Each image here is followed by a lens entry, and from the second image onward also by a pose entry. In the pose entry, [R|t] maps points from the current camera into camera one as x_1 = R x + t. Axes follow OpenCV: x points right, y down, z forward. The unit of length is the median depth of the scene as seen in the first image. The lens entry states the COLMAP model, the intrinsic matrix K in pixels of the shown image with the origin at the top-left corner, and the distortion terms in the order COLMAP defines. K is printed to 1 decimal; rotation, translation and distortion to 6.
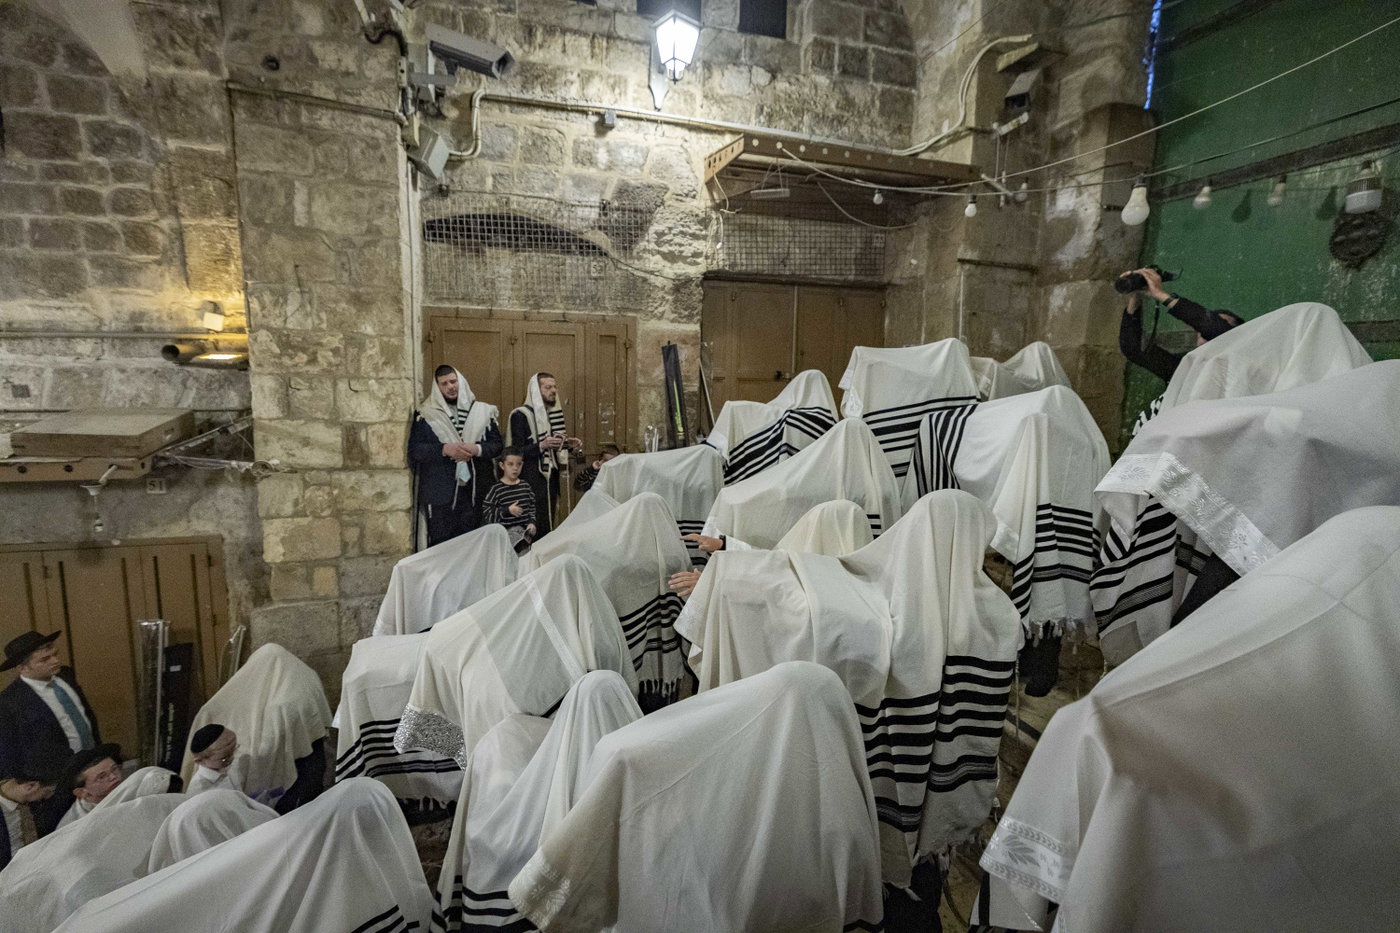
lens RADIAL K [[598.8, 0, 686.6], [0, 598.8, 455.6], [0, 0, 1]] dist [-0.000005, -0.000066]
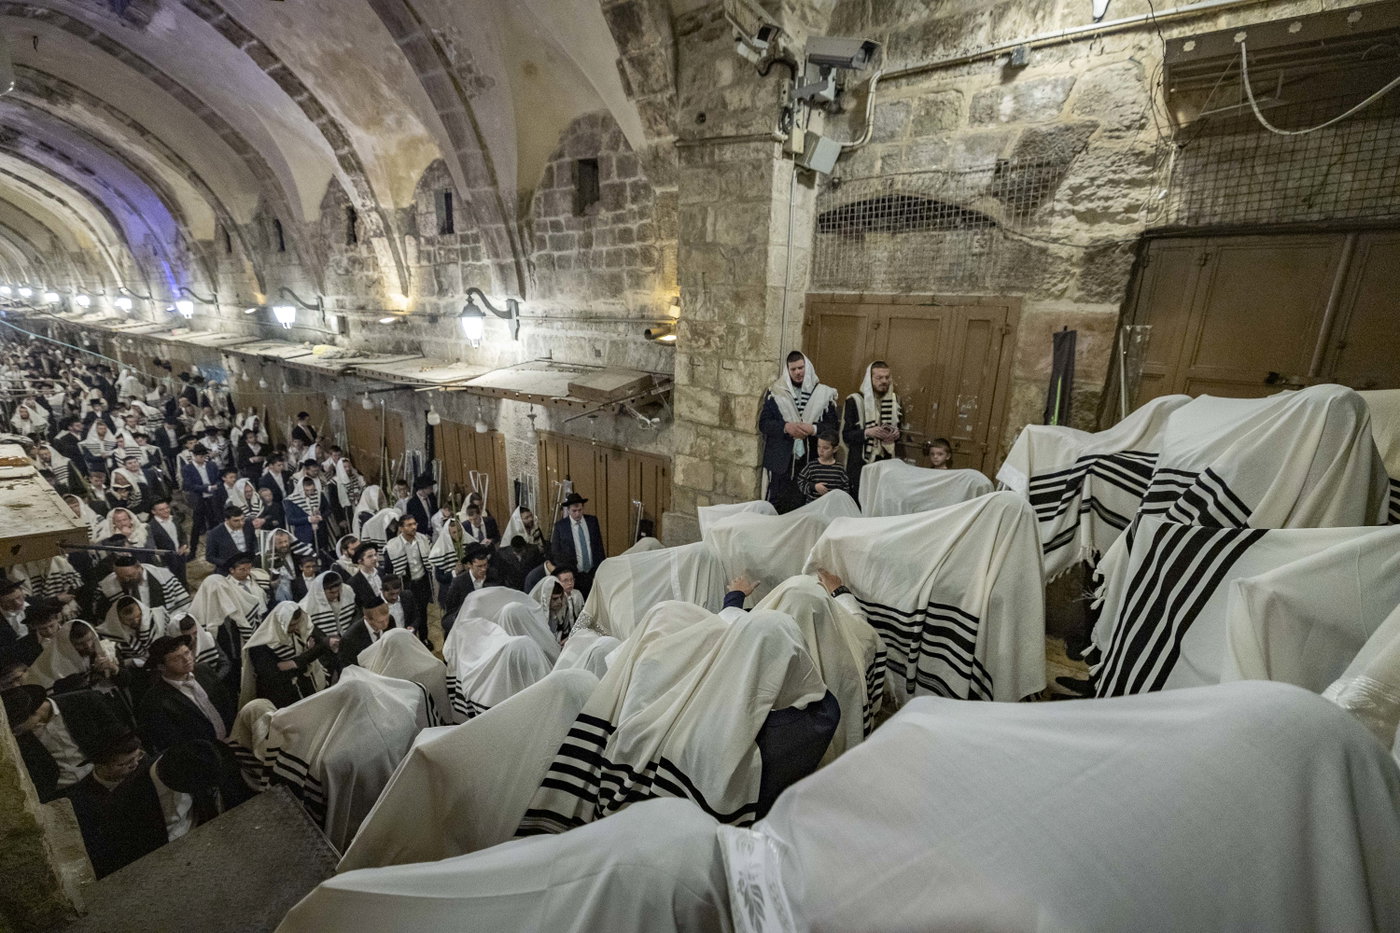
lens RADIAL K [[598.8, 0, 682.2], [0, 598.8, 462.1], [0, 0, 1]] dist [-0.000005, -0.000066]
pose [[0.600424, 0.207055, -0.772411, 0.344450], [-0.110611, 0.978117, 0.176215, -0.105735], [0.791995, -0.020366, 0.610188, 0.109065]]
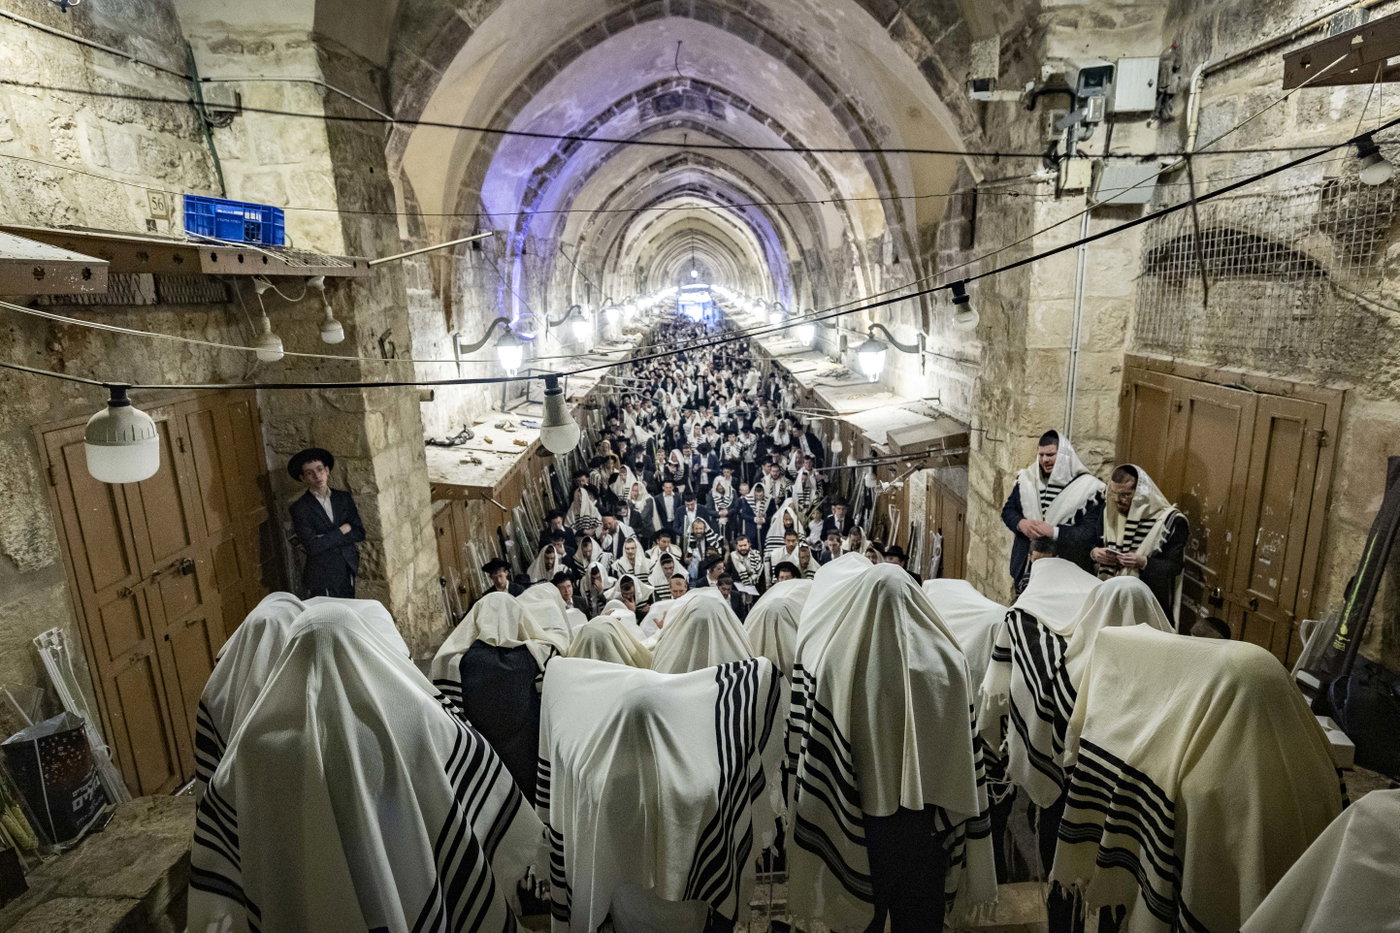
lens RADIAL K [[747.9, 0, 724.1], [0, 747.9, 451.8], [0, 0, 1]] dist [0.005422, -0.004513]
pose [[-0.231955, 0.204760, -0.950931, 0.700510], [-0.109782, 0.965837, 0.234748, -0.288834], [0.966512, 0.158846, -0.201552, 0.653839]]
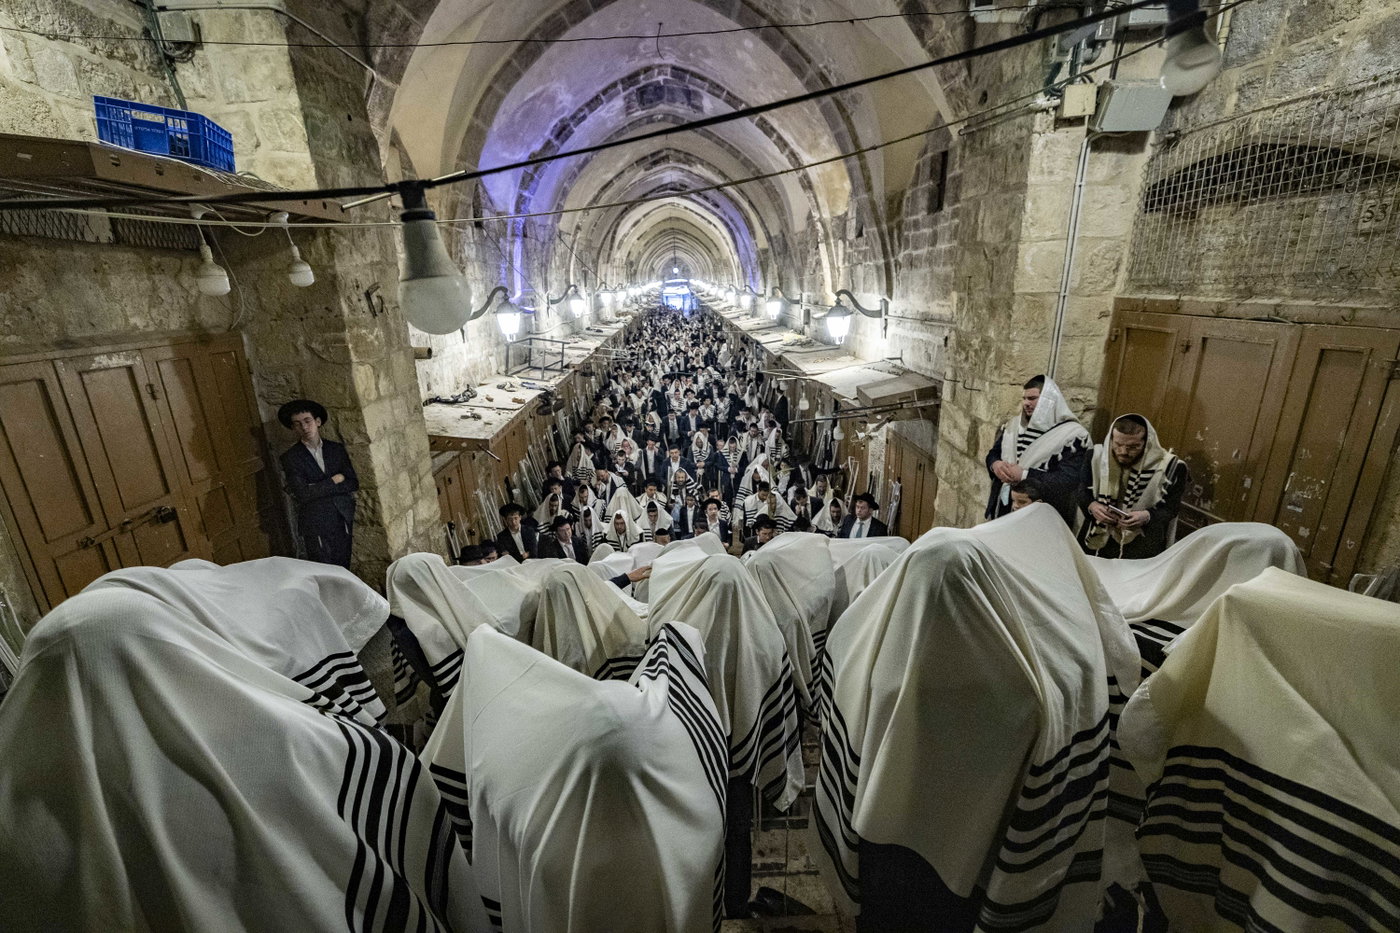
lens RADIAL K [[598.8, 0, 685.7], [0, 598.8, 461.4], [0, 0, 1]] dist [-0.000005, -0.000066]
pose [[-0.254439, 0.273220, -0.927692, 0.521694], [-0.099507, 0.946774, 0.306132, -0.218721], [0.961956, 0.170204, -0.213709, 0.611717]]
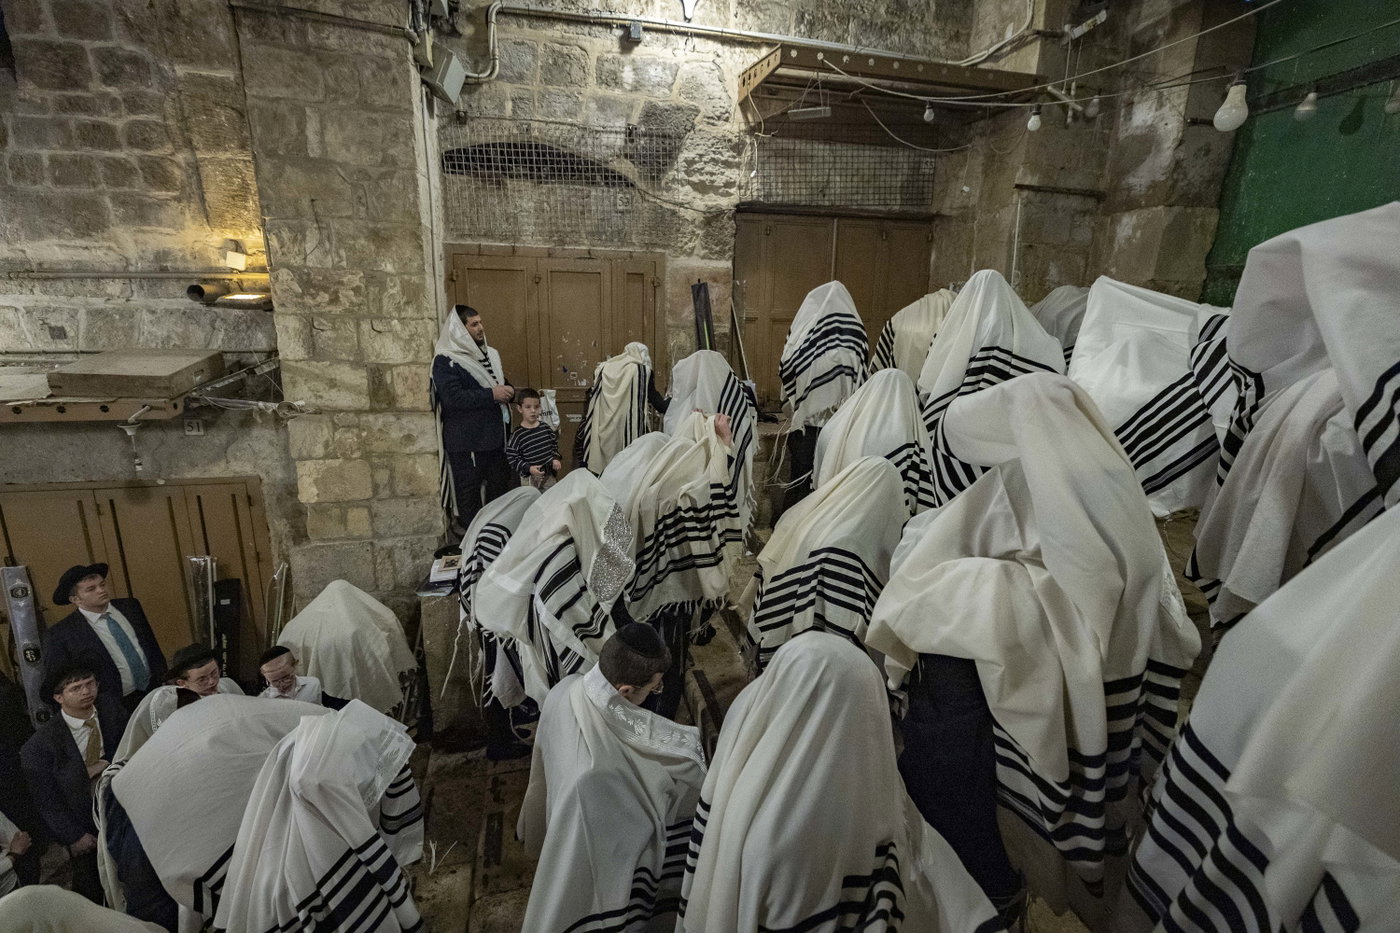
lens RADIAL K [[598.8, 0, 688.2], [0, 598.8, 460.1], [0, 0, 1]] dist [-0.000005, -0.000066]
pose [[0.998444, 0.009078, -0.055024, 0.009038], [-0.003765, 0.995384, 0.095901, 0.004756], [0.055641, -0.095545, 0.993869, 0.025105]]
